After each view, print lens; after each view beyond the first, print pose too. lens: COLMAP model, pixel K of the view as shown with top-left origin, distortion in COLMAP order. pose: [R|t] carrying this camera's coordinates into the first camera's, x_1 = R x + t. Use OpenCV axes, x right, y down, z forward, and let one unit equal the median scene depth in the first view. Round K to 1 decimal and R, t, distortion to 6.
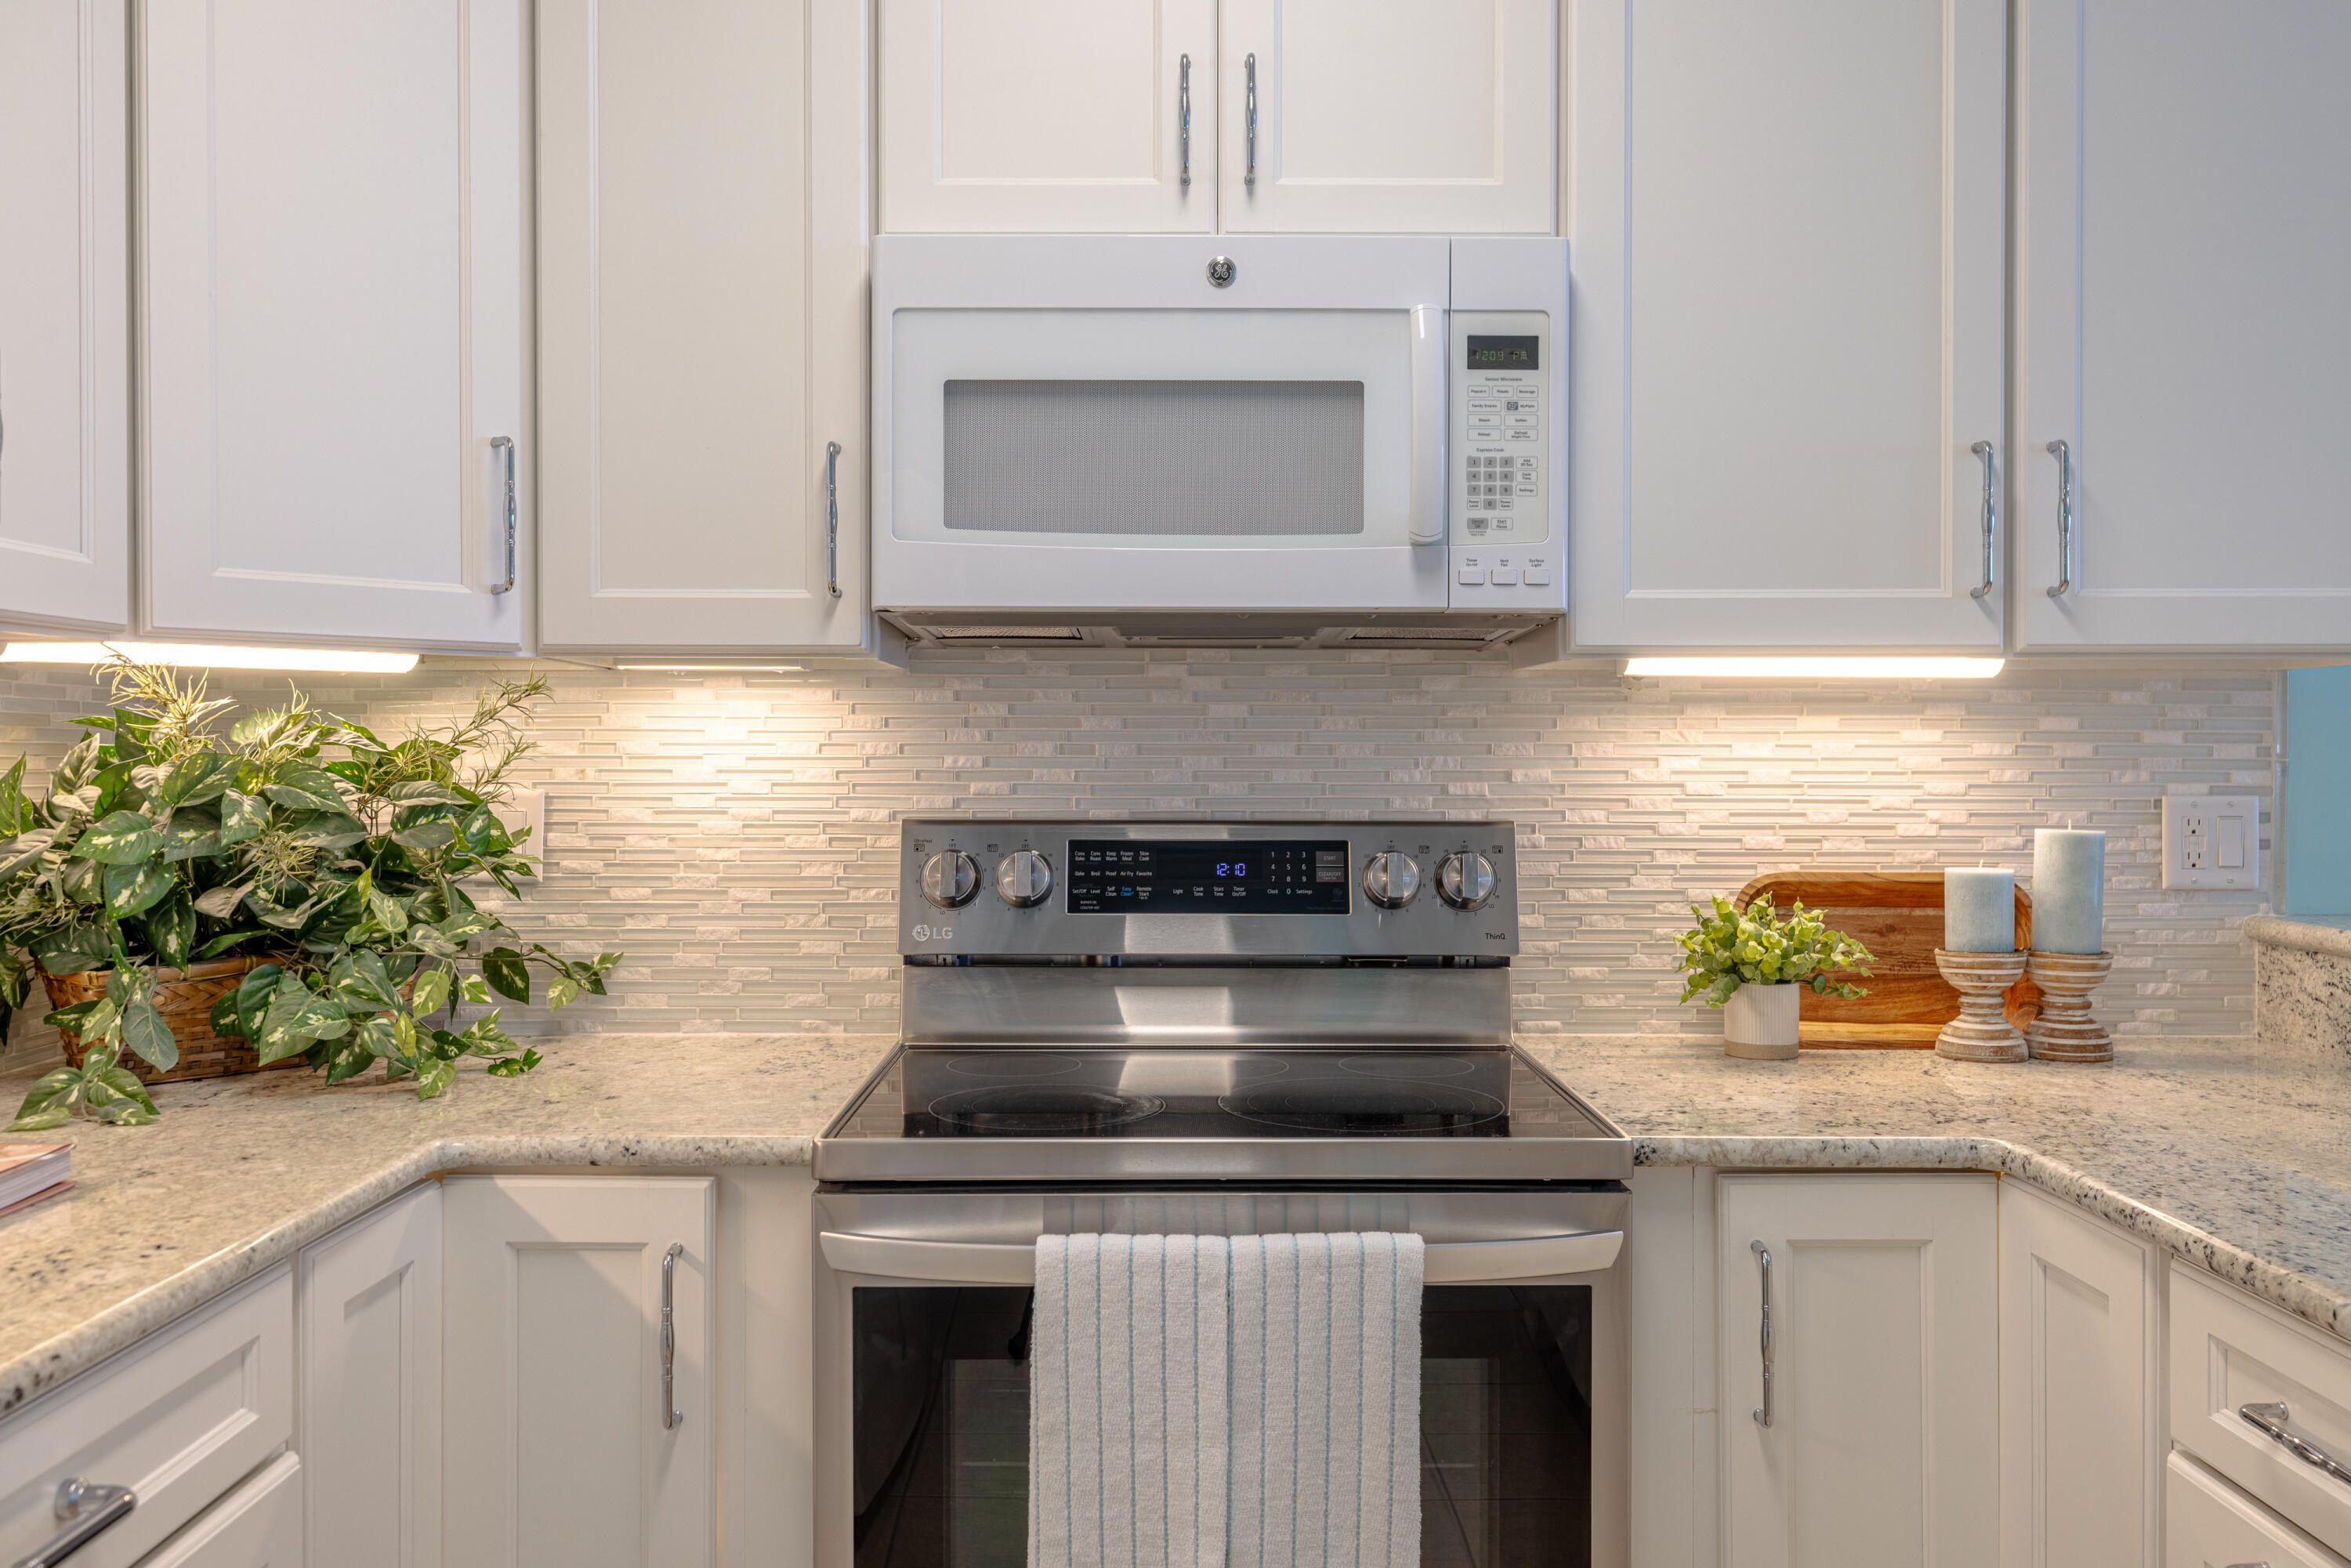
lens RADIAL K [[2002.0, 0, 1175.5], [0, 2002.0, 784.0], [0, 0, 1]] dist [0.008937, 0.002844]
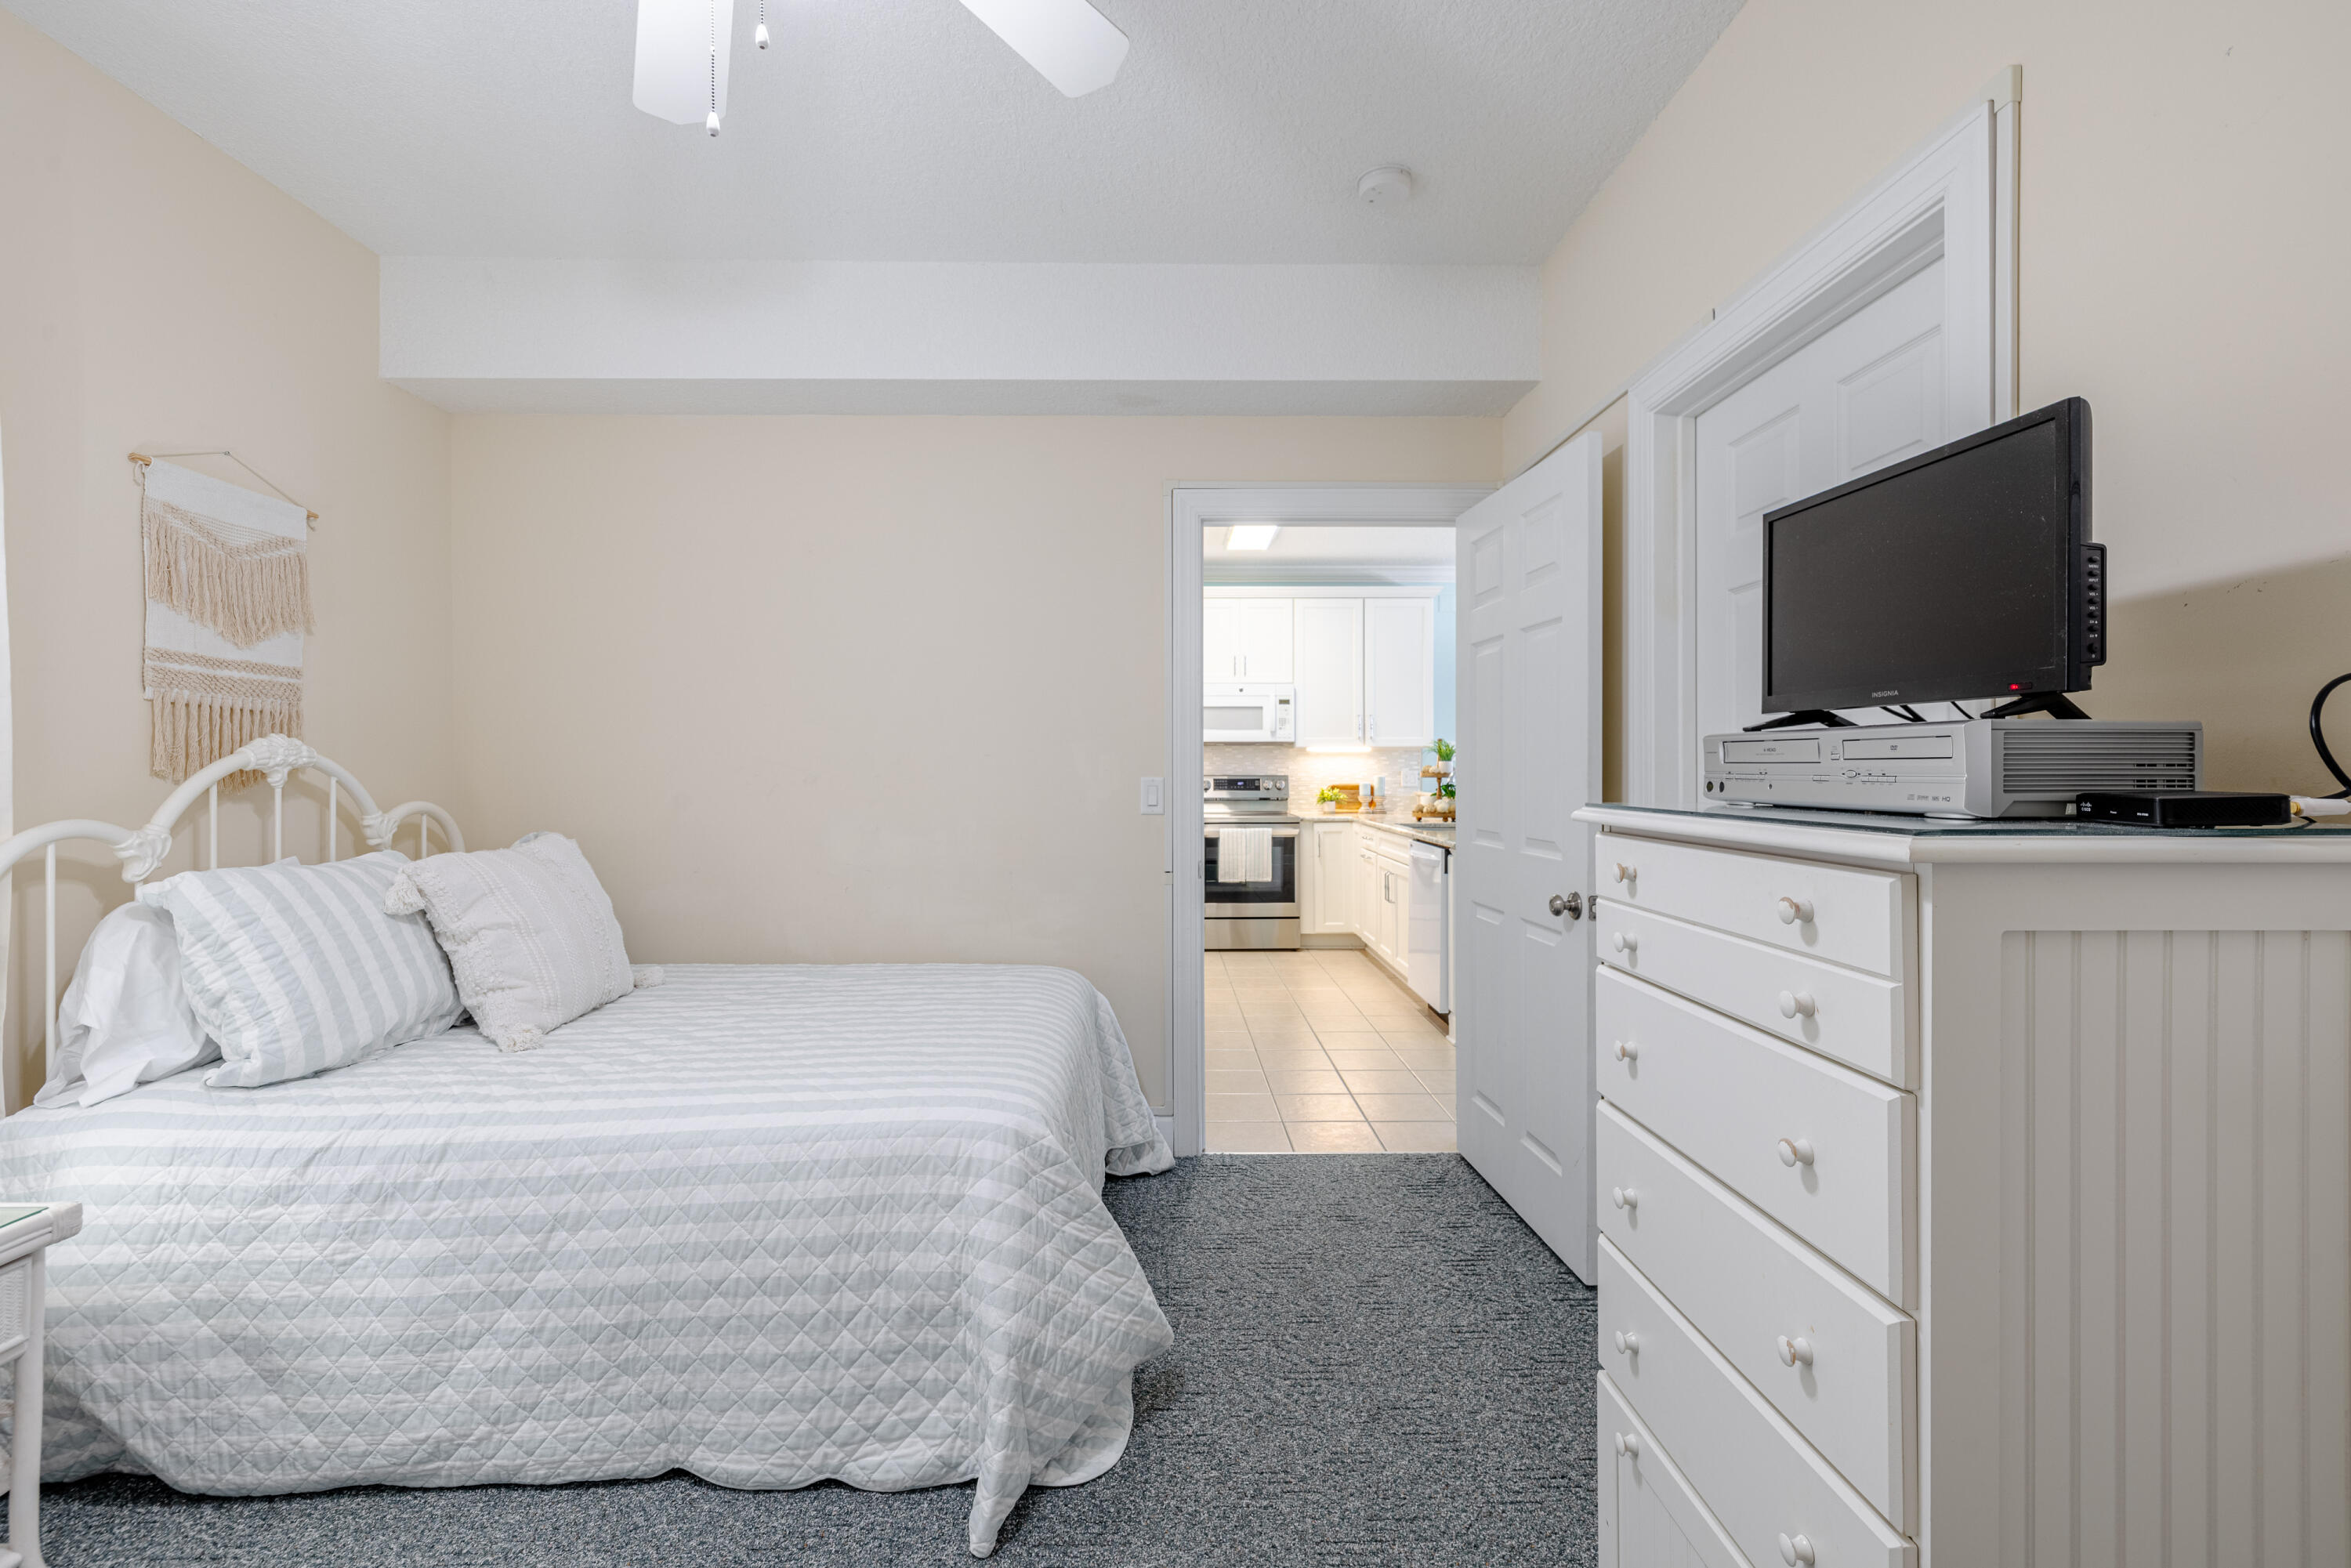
lens RADIAL K [[1013.8, 0, 1154.7], [0, 1013.8, 765.8], [0, 0, 1]] dist [0.000795, 0.000384]
pose [[0.999995, -0.002178, -0.002098, -0.229146], [0.002156, 0.999939, -0.010812, 0.024217], [0.002122, 0.010807, 0.999939, -2.089942]]
